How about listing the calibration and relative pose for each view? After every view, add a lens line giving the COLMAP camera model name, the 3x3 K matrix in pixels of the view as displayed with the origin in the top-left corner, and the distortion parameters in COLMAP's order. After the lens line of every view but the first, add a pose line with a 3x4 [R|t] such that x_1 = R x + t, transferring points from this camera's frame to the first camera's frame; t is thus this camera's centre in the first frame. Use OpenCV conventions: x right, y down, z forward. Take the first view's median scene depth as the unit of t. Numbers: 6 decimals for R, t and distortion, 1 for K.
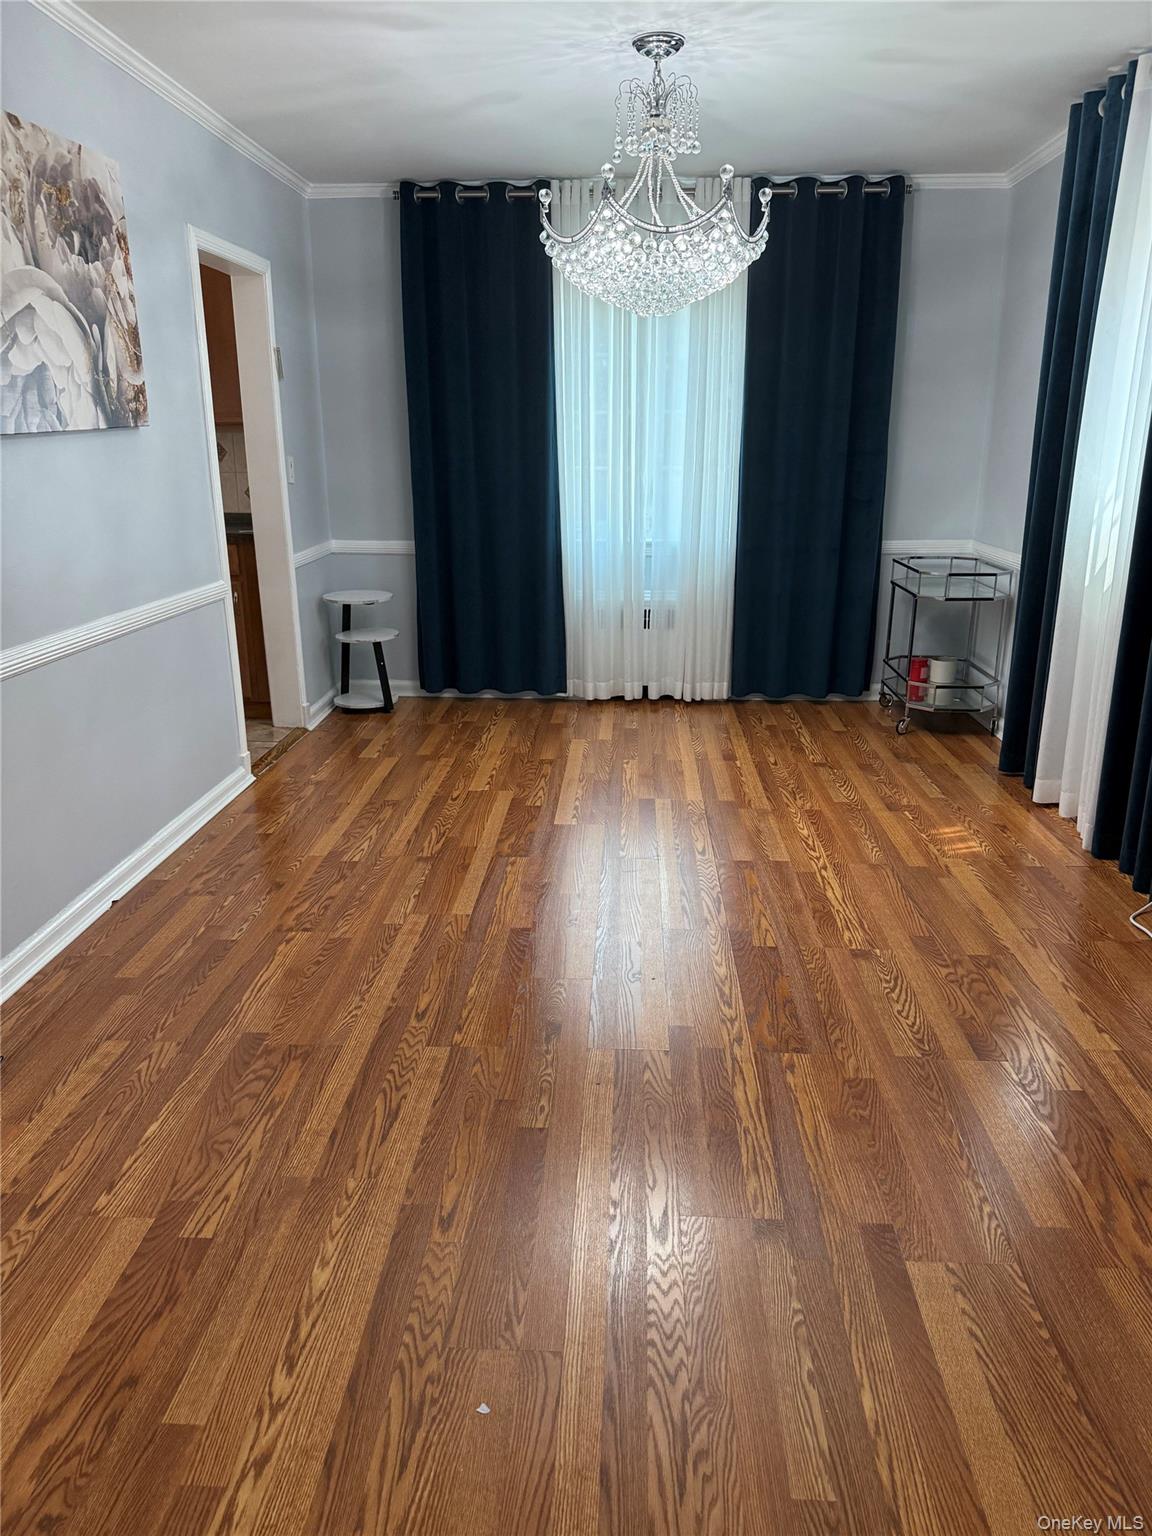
lens RADIAL K [[1092.2, 0, 582.8], [0, 1092.2, 772.3], [0, 0, 1]] dist [0.061469, -0.097567]
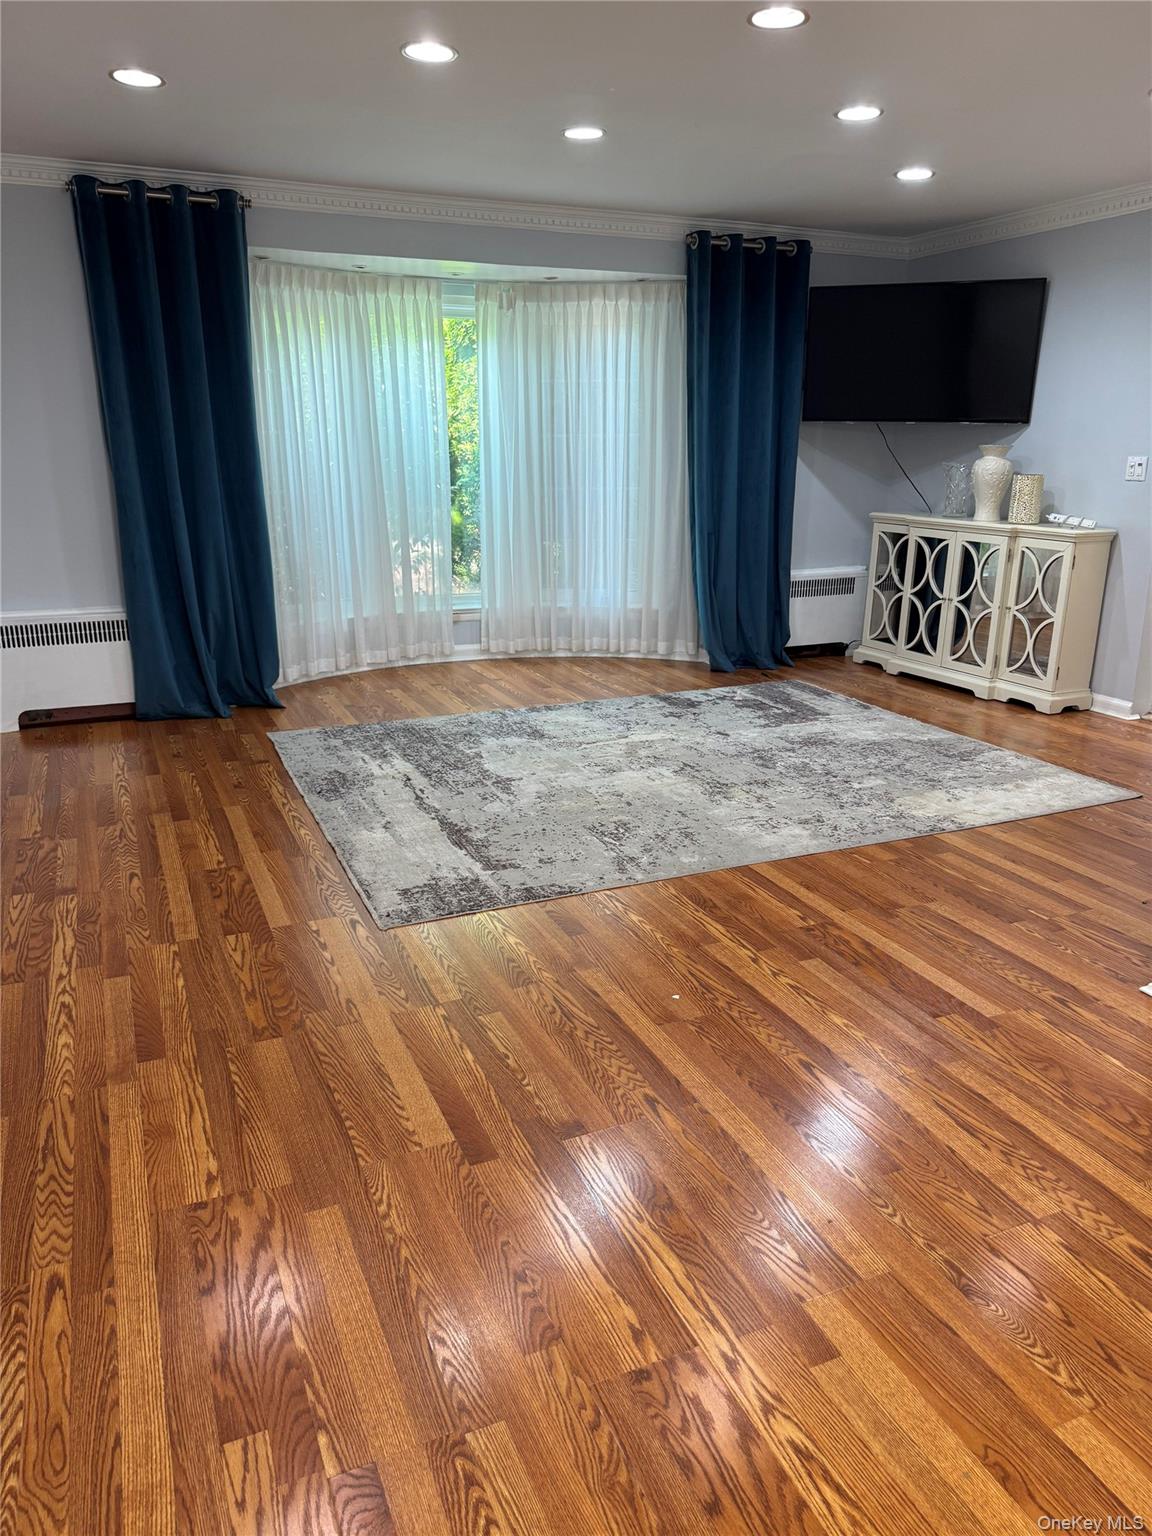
lens RADIAL K [[1092.2, 0, 582.8], [0, 1092.2, 772.3], [0, 0, 1]] dist [0.061469, -0.097567]
pose [[-0.898162, 0.129465, -0.420171, 0.579355], [-0.122700, 0.843884, 0.522307, -0.486464], [0.422196, 0.520672, -0.742059, 1.631683]]
